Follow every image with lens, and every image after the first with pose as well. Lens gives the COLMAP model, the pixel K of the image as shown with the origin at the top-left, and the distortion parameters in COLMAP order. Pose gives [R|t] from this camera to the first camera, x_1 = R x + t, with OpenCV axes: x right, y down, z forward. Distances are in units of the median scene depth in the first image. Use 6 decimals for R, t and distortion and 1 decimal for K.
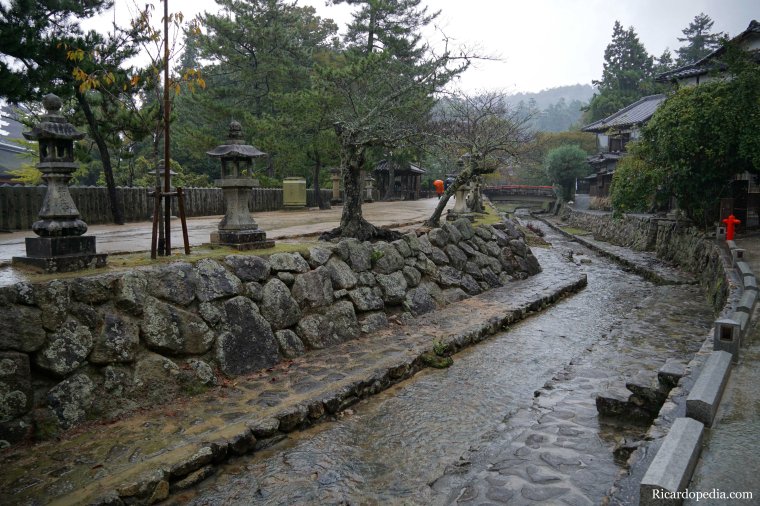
lens RADIAL K [[846.4, 0, 380.0], [0, 846.4, 253.0], [0, 0, 1]] dist [0.005504, 0.005361]
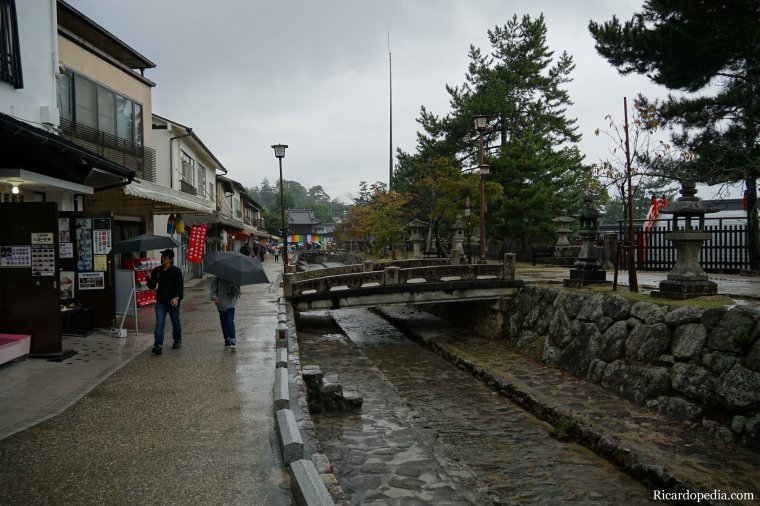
lens RADIAL K [[846.4, 0, 380.0], [0, 846.4, 253.0], [0, 0, 1]] dist [0.005504, 0.005361]
pose [[-0.842019, 0.013638, -0.539275, 0.771019], [-0.028887, 0.997106, 0.070322, -0.132401], [0.538673, 0.074790, -0.839189, 1.754460]]
